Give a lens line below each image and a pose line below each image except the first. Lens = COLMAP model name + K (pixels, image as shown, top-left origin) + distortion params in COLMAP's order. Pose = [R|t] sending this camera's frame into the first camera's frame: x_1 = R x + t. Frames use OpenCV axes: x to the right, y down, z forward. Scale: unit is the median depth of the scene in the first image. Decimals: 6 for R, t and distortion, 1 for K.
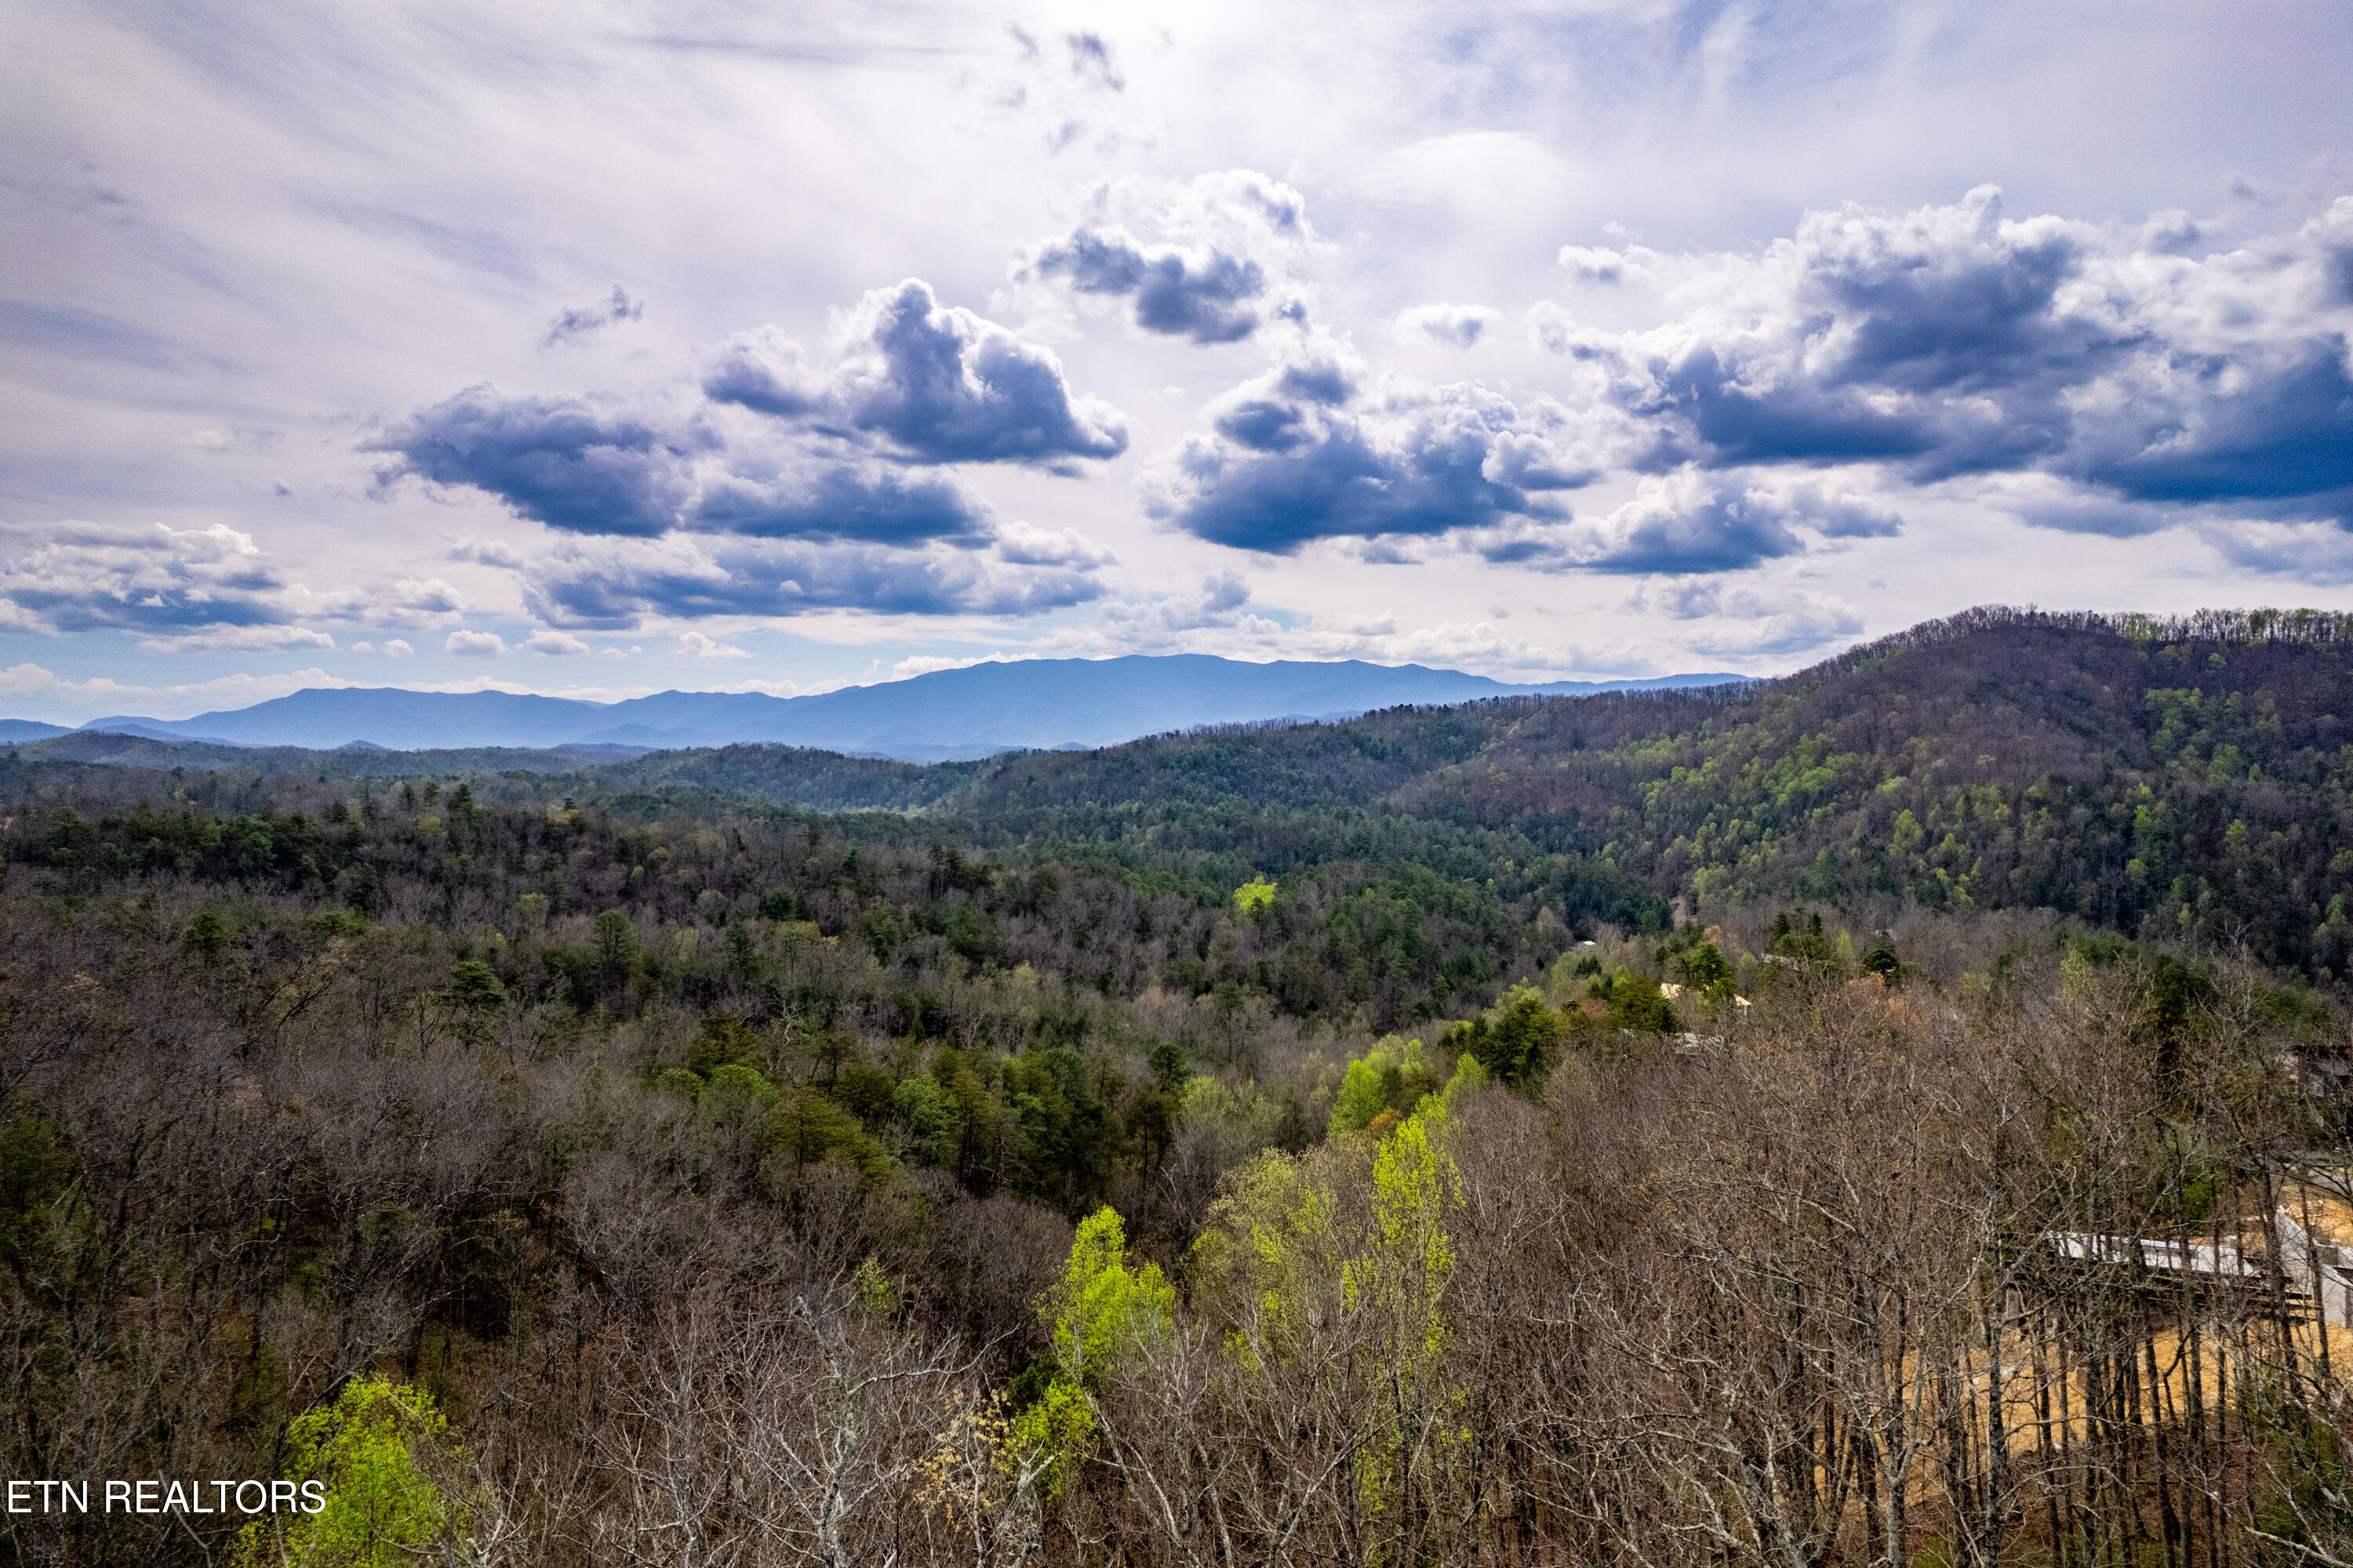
lens RADIAL K [[1513.6, 0, 1174.9], [0, 1513.6, 804.3], [0, 0, 1]] dist [-0.076490, 0.065900]
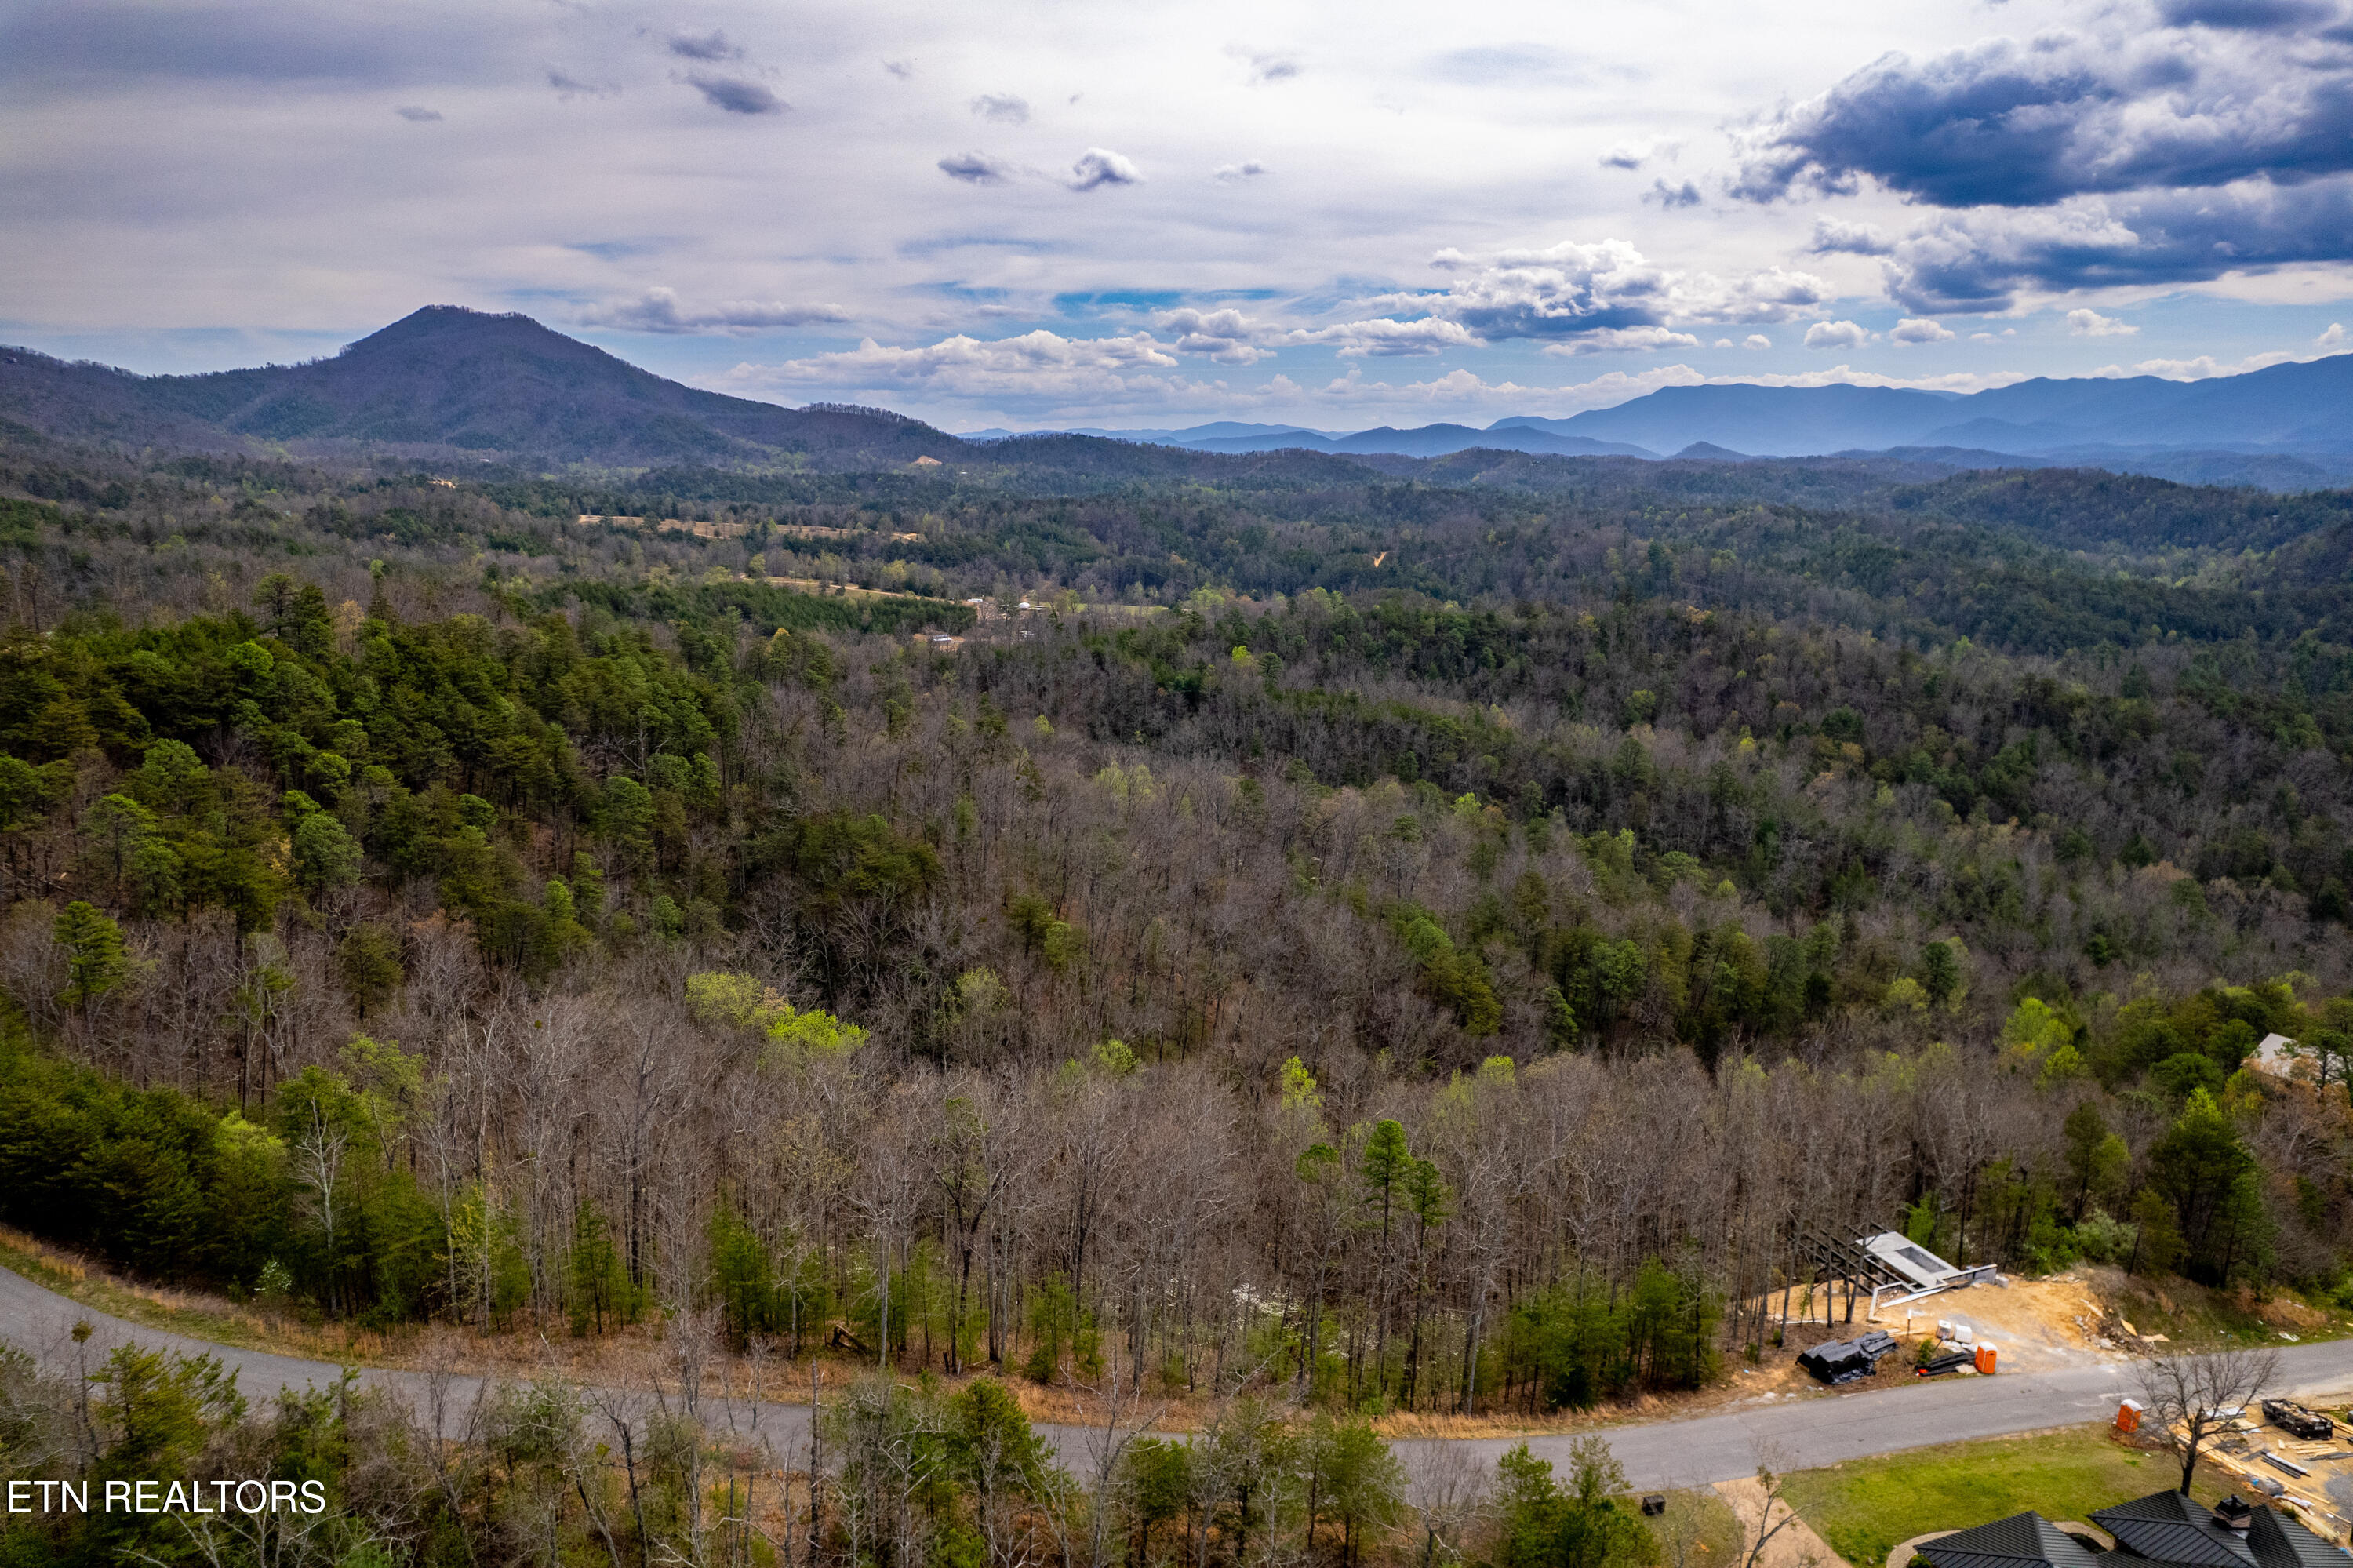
lens RADIAL K [[1513.6, 0, 1173.4], [0, 1513.6, 798.9], [0, 0, 1]] dist [-0.076490, 0.065900]
pose [[0.666653, 0.162591, -0.727418, 0.099074], [-0.015307, 0.978699, 0.204729, -0.042979], [0.745211, -0.125349, 0.654942, -0.052558]]
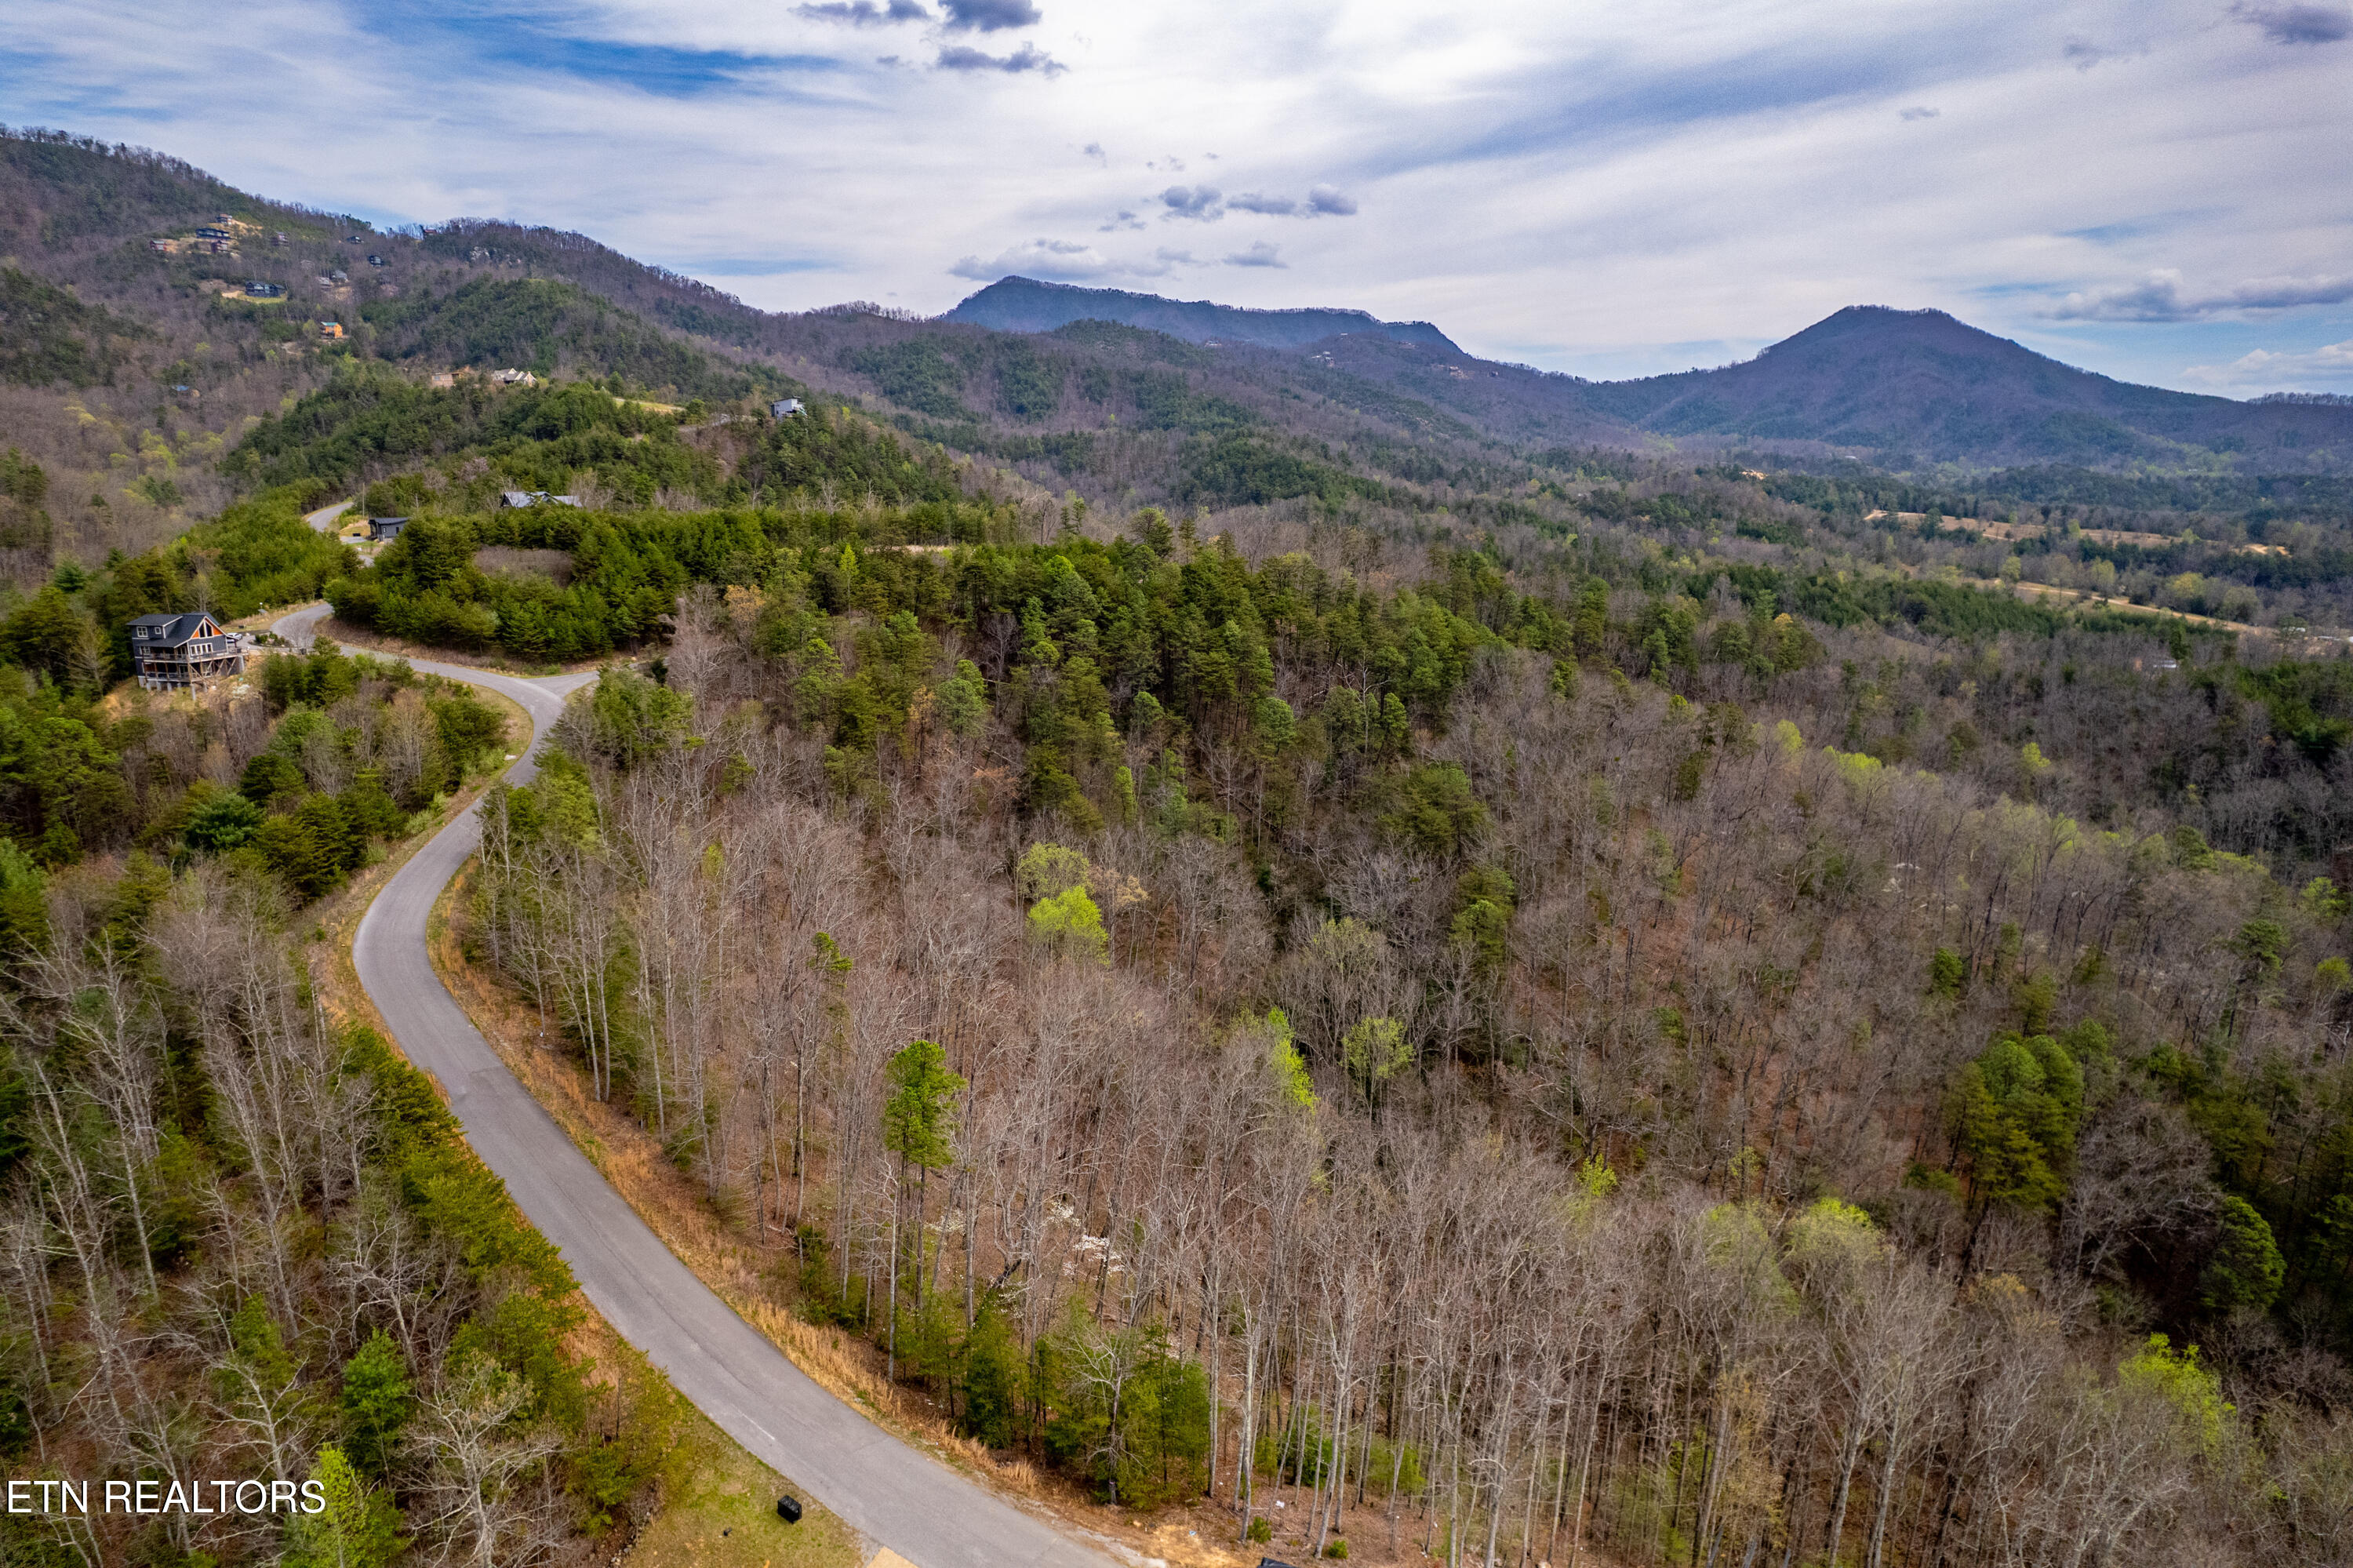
lens RADIAL K [[1513.6, 0, 1163.5], [0, 1513.6, 811.4], [0, 0, 1]] dist [-0.076490, 0.065900]
pose [[-0.155398, 0.221808, -0.962628, 0.123974], [-0.021026, 0.973502, 0.227708, -0.036642], [0.987628, 0.055625, -0.146616, 0.052934]]
